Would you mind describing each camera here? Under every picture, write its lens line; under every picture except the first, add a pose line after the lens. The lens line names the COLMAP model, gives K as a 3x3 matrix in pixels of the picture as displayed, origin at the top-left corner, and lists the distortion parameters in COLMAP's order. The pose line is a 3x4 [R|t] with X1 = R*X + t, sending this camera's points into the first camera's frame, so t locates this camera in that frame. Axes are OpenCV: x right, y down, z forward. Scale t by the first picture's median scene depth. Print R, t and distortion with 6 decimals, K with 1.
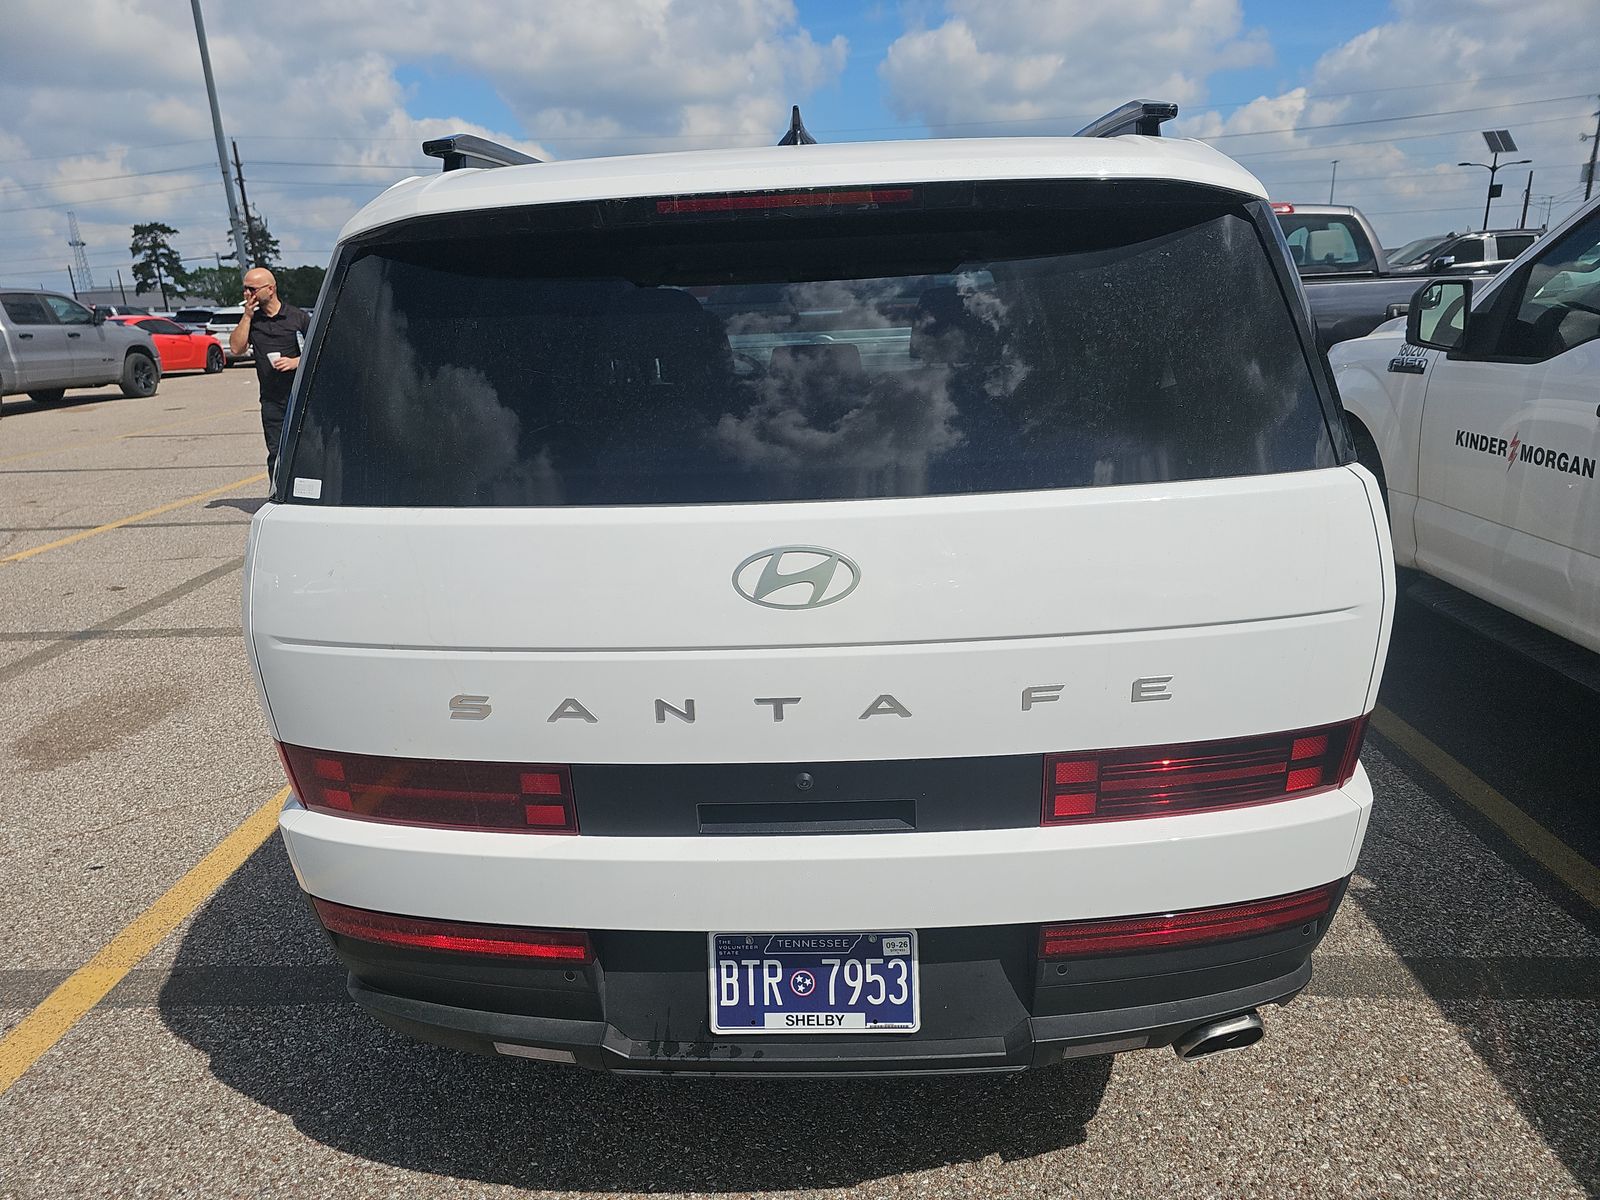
lens RADIAL K [[1093.1, 0, 797.8], [0, 1093.1, 605.9], [0, 0, 1]] dist [0.016246, -0.018160]
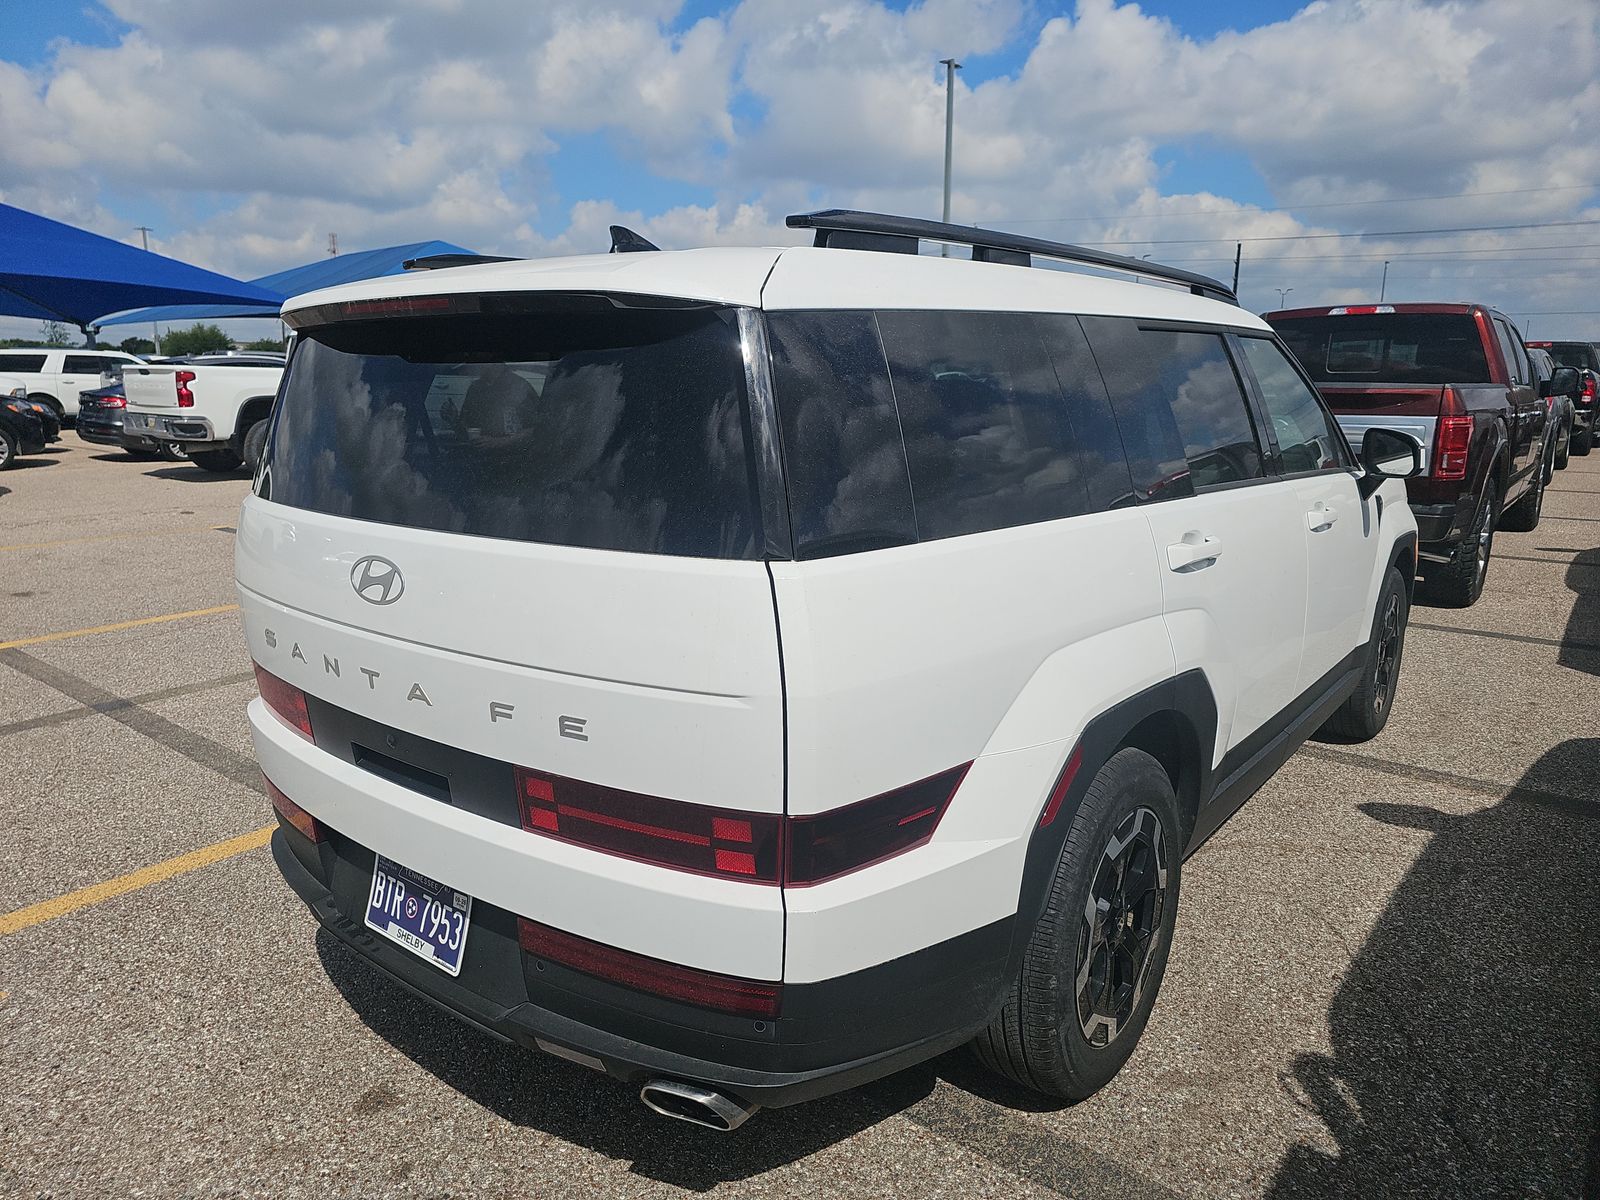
lens RADIAL K [[1093.1, 0, 799.3], [0, 1093.1, 595.5], [0, 0, 1]] dist [0.016246, -0.018160]
pose [[0.797533, 0.153492, -0.583422, 0.908555], [-0.192332, 0.981318, -0.004743, -0.076604], [0.571795, 0.115994, 0.812155, 0.165432]]
